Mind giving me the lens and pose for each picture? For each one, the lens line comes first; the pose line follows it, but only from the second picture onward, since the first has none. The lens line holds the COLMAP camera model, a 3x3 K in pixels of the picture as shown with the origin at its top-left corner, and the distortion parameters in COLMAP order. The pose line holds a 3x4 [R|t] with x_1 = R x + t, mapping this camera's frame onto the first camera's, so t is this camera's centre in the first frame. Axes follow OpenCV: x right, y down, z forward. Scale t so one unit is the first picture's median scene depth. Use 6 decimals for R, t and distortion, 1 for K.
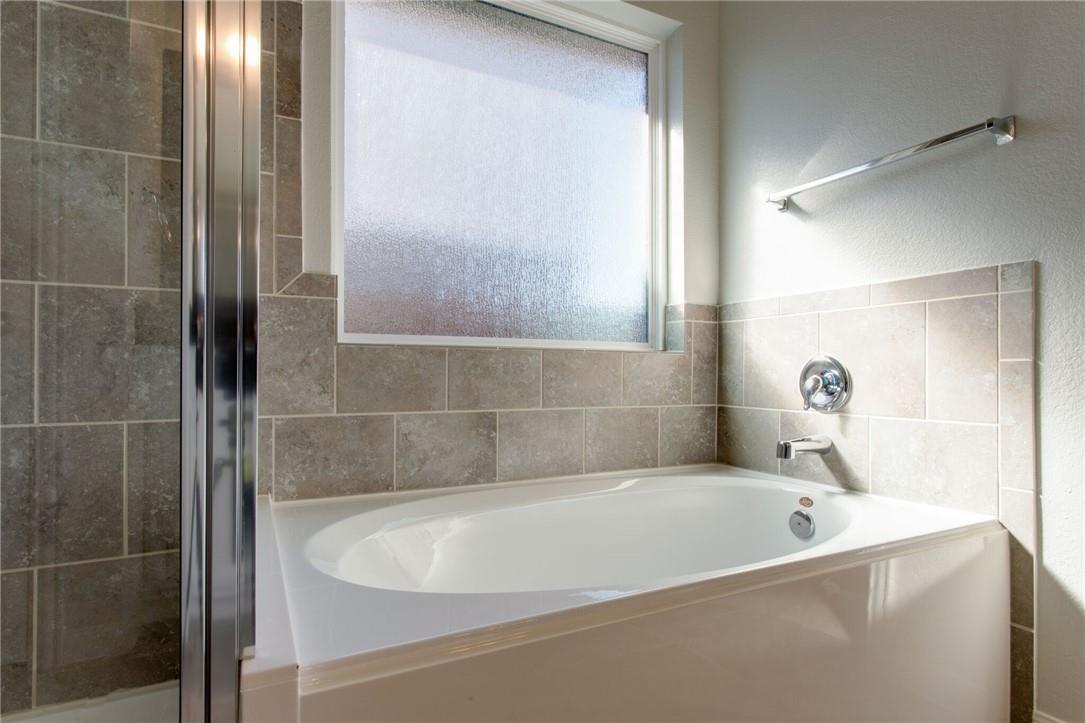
lens RADIAL K [[558.7, 0, 547.2], [0, 558.7, 364.6], [0, 0, 1]] dist [-0.001109, 0.001036]
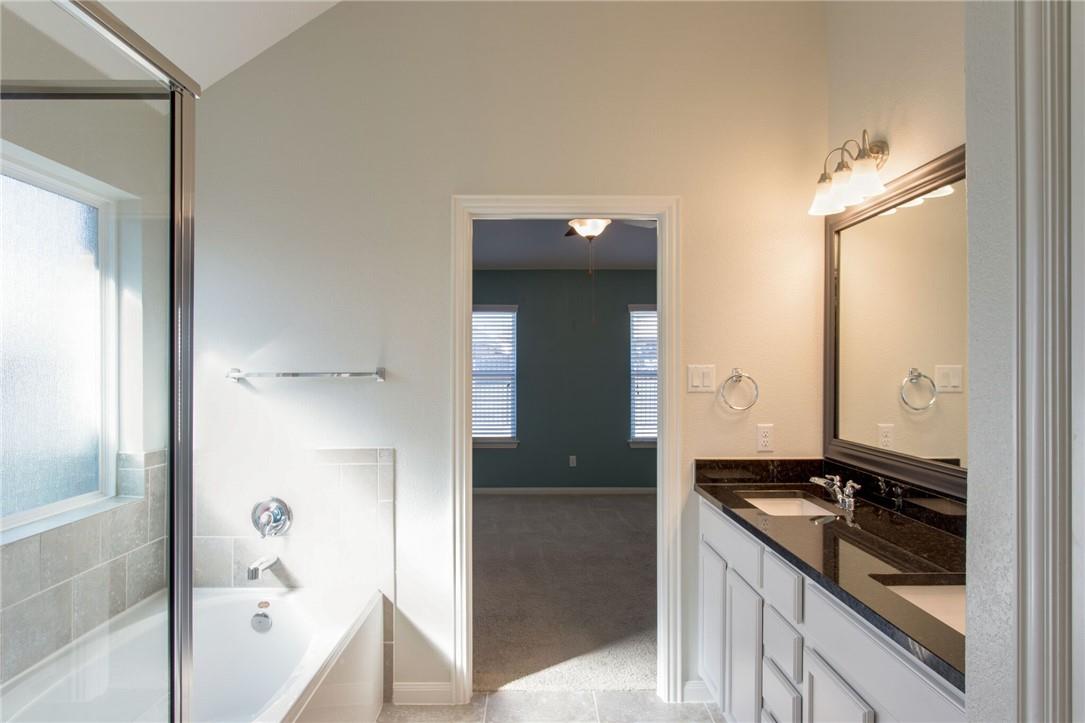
lens RADIAL K [[683.6, 0, 539.5], [0, 683.6, 365.2], [0, 0, 1]] dist [-0.011897, 0.002939]
pose [[0.471406, -0.004388, 0.881906, -0.672087], [-0.001780, 0.999981, 0.005927, -0.344736], [-0.881915, -0.004363, 0.471389, -0.379794]]
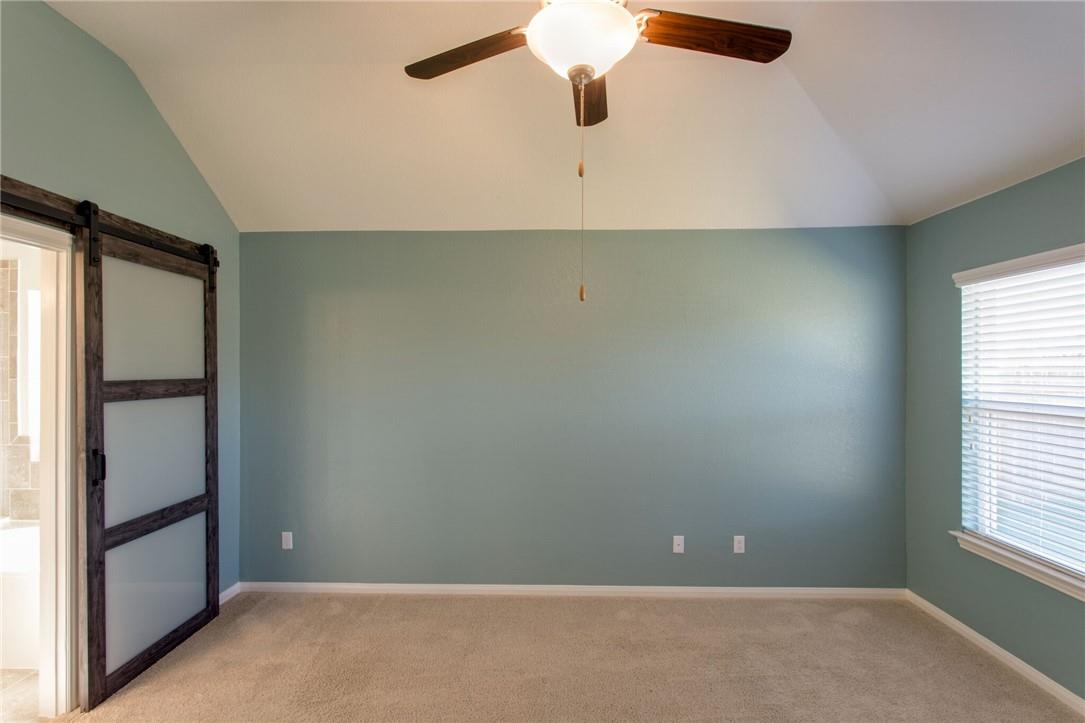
lens RADIAL K [[527.9, 0, 539.4], [0, 527.9, 372.3], [0, 0, 1]] dist [0.002522, 0.003245]
pose [[0.866323, 0.000259, -0.499484, 2.486313], [0.006020, 0.999922, 0.010961, -0.398747], [0.499448, -0.012502, 0.866254, 0.033320]]
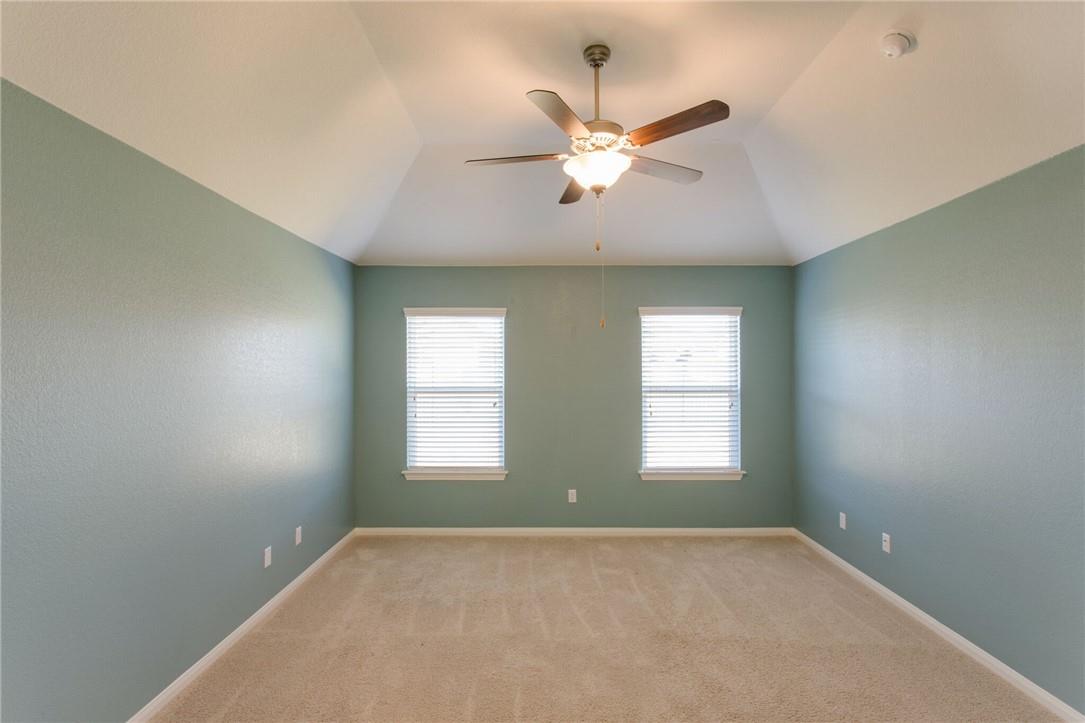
lens RADIAL K [[527.9, 0, 543.6], [0, 527.9, 362.4], [0, 0, 1]] dist [0.002522, 0.003245]
pose [[0.479352, 0.002578, 0.877619, 0.733067], [-0.001038, 0.999997, -0.002371, -0.406749], [-0.877622, 0.000226, 0.479353, 0.274487]]
